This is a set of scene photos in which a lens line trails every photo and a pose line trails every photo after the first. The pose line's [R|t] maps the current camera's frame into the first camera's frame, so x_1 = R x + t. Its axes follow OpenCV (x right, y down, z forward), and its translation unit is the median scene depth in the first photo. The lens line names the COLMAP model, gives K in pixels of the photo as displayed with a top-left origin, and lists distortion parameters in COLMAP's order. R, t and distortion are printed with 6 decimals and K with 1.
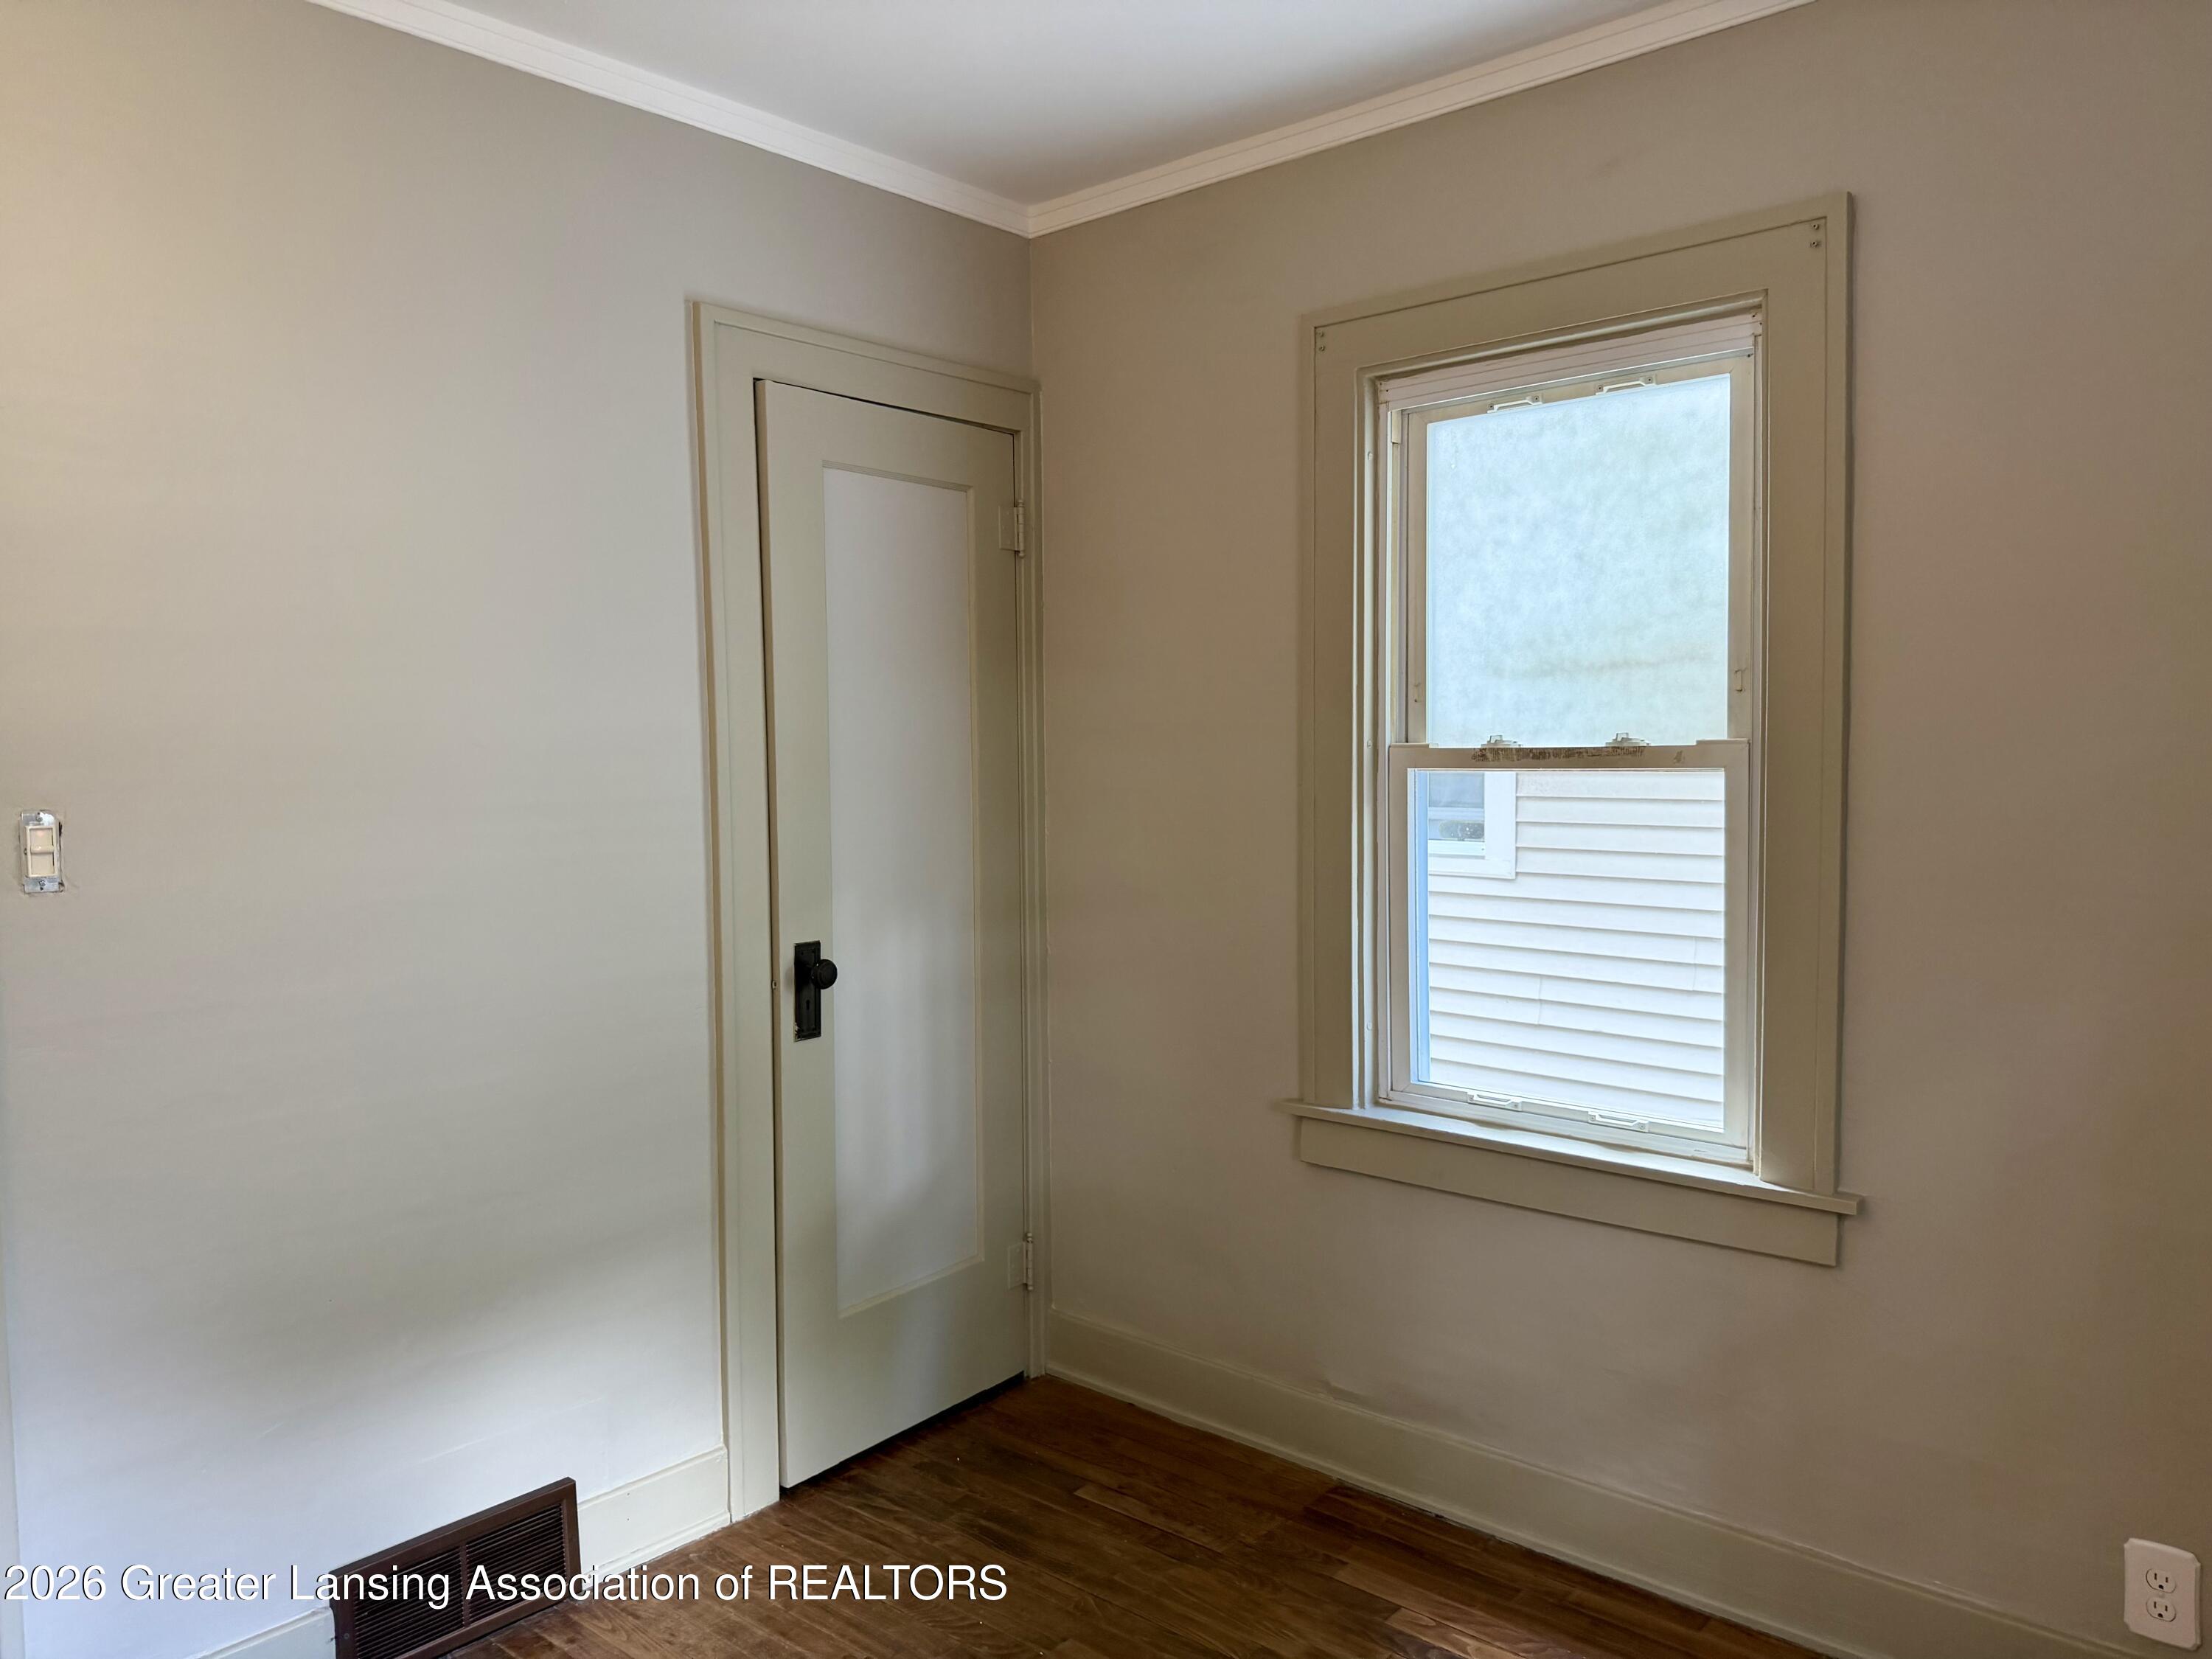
lens RADIAL K [[1599.6, 0, 1098.1], [0, 1599.6, 837.6], [0, 0, 1]] dist [0.059565, -0.037917]
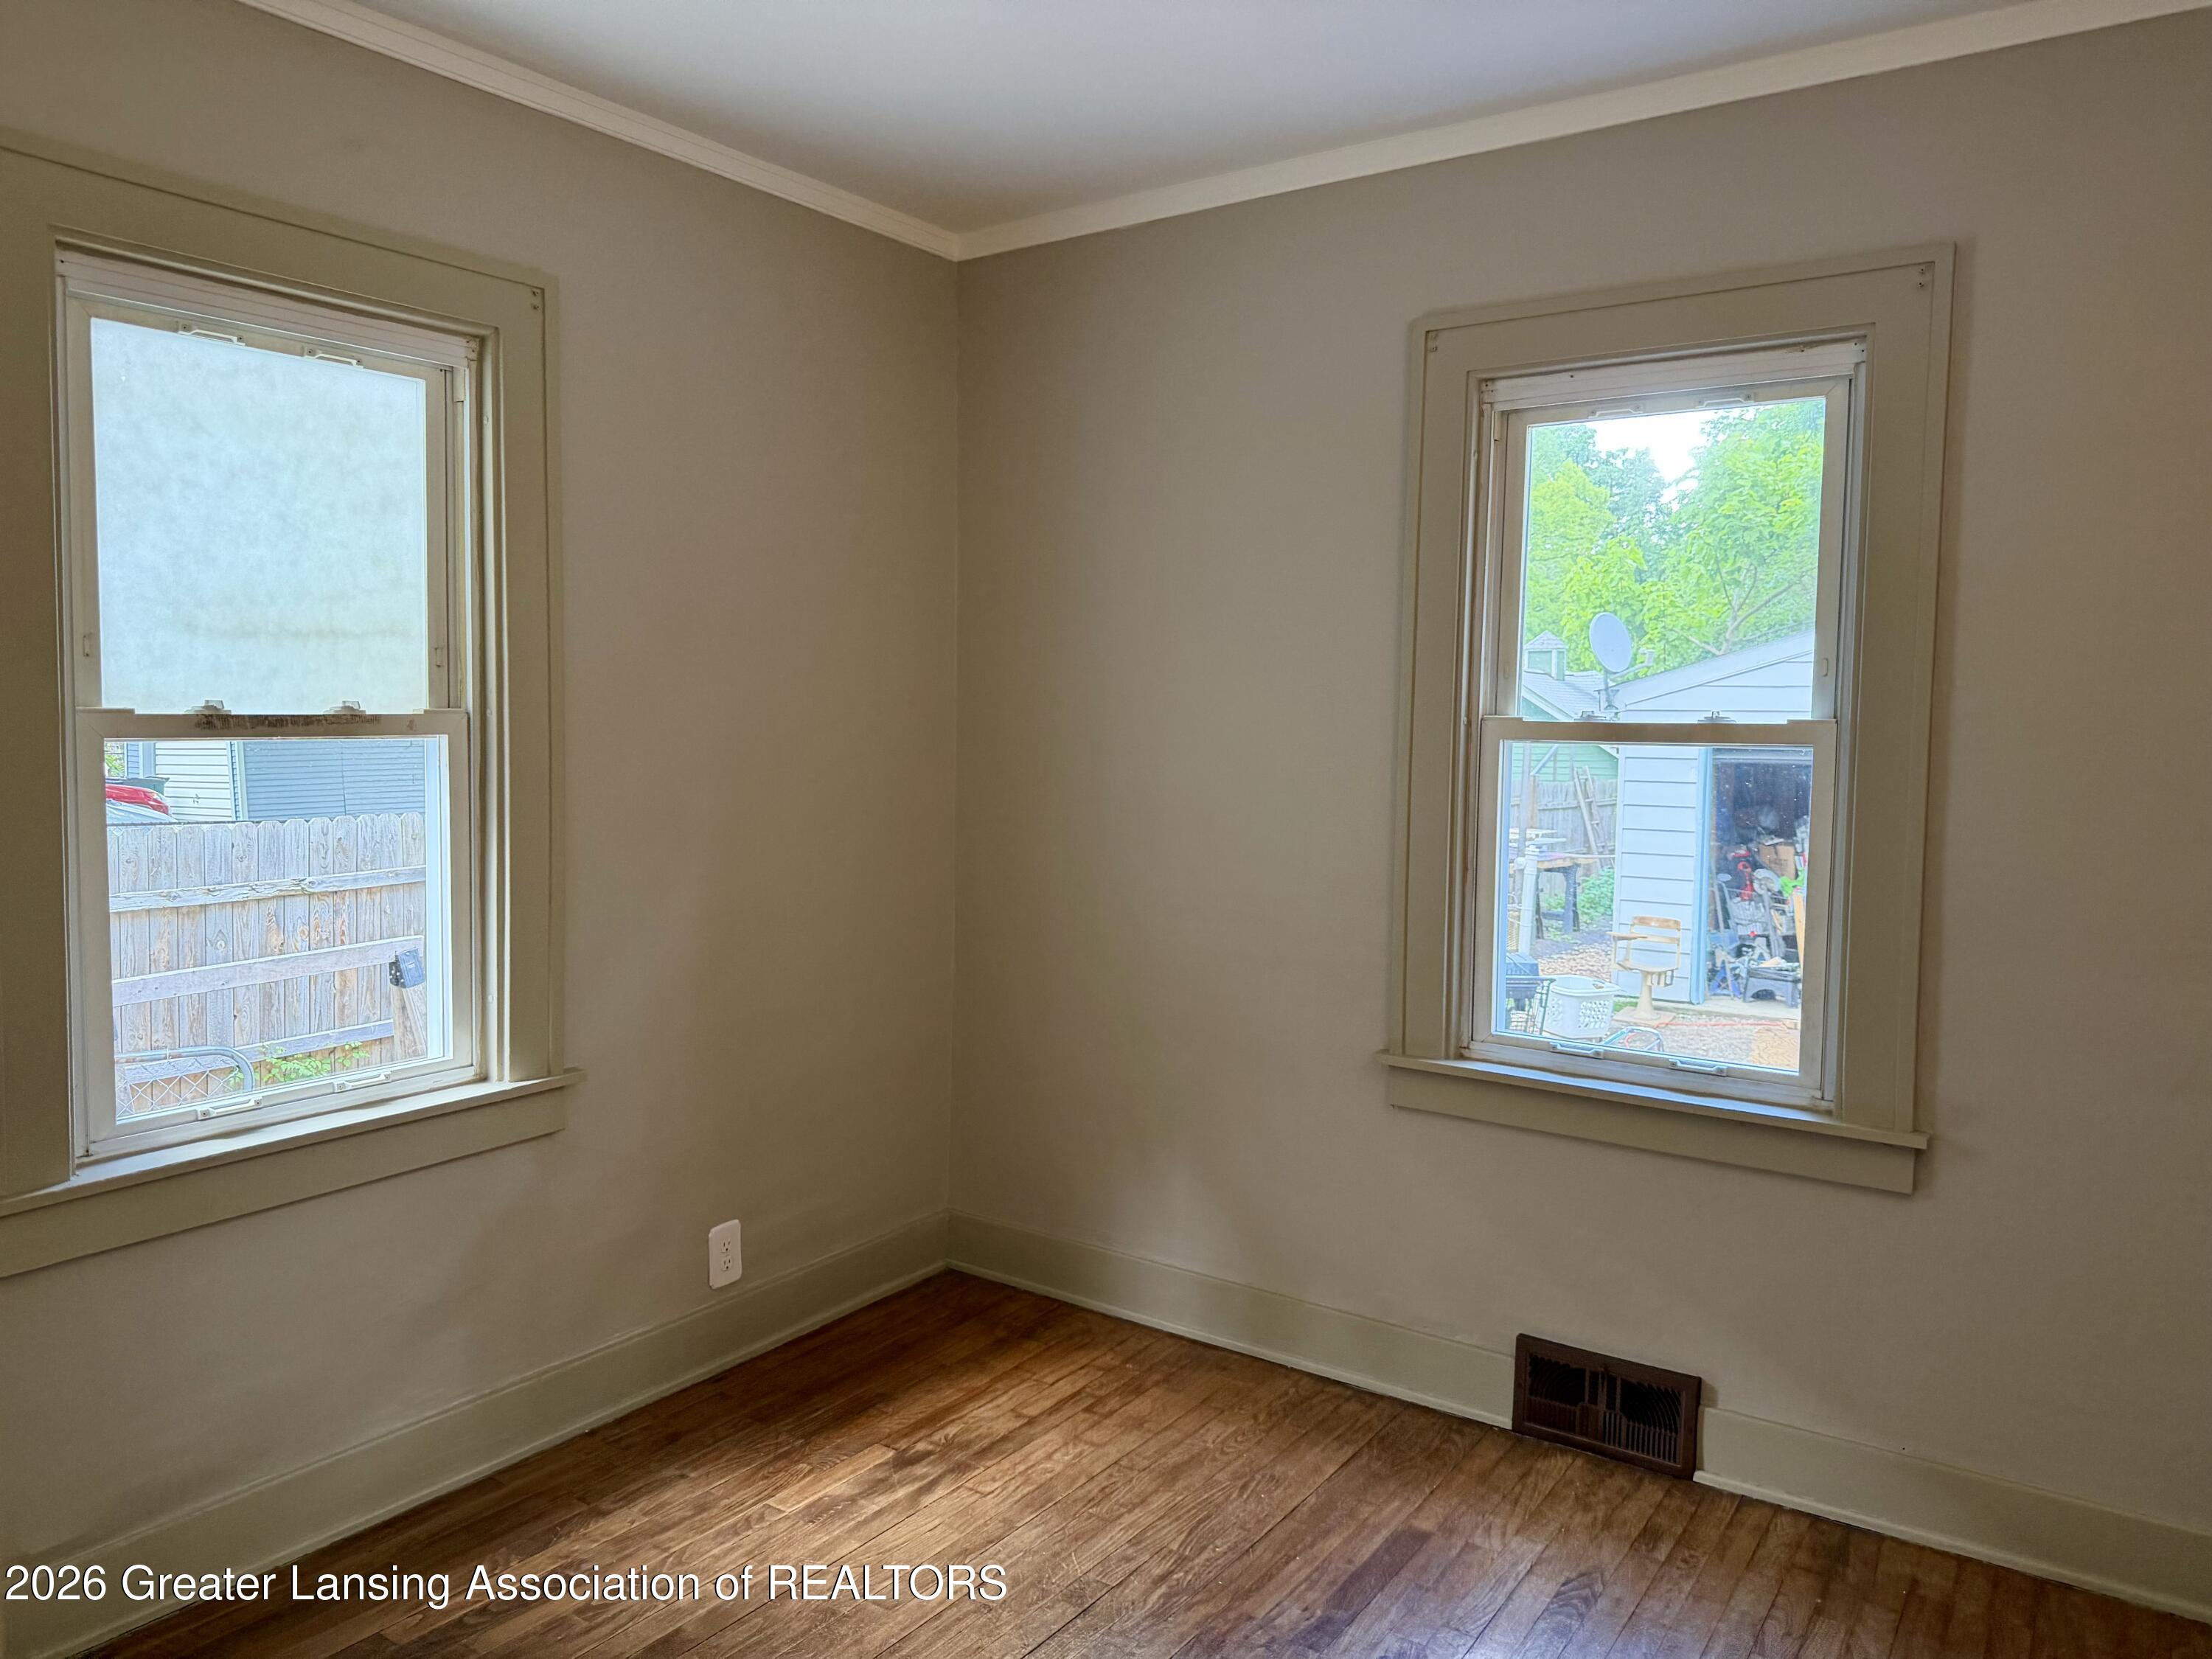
lens RADIAL K [[1599.6, 0, 1100.9], [0, 1599.6, 817.7], [0, 0, 1]] dist [0.059565, -0.037917]
pose [[-0.114290, -0.057878, 0.991760, -0.725382], [0.052047, 0.996582, 0.064157, -0.031565], [-0.992083, 0.058951, -0.110887, 0.627259]]
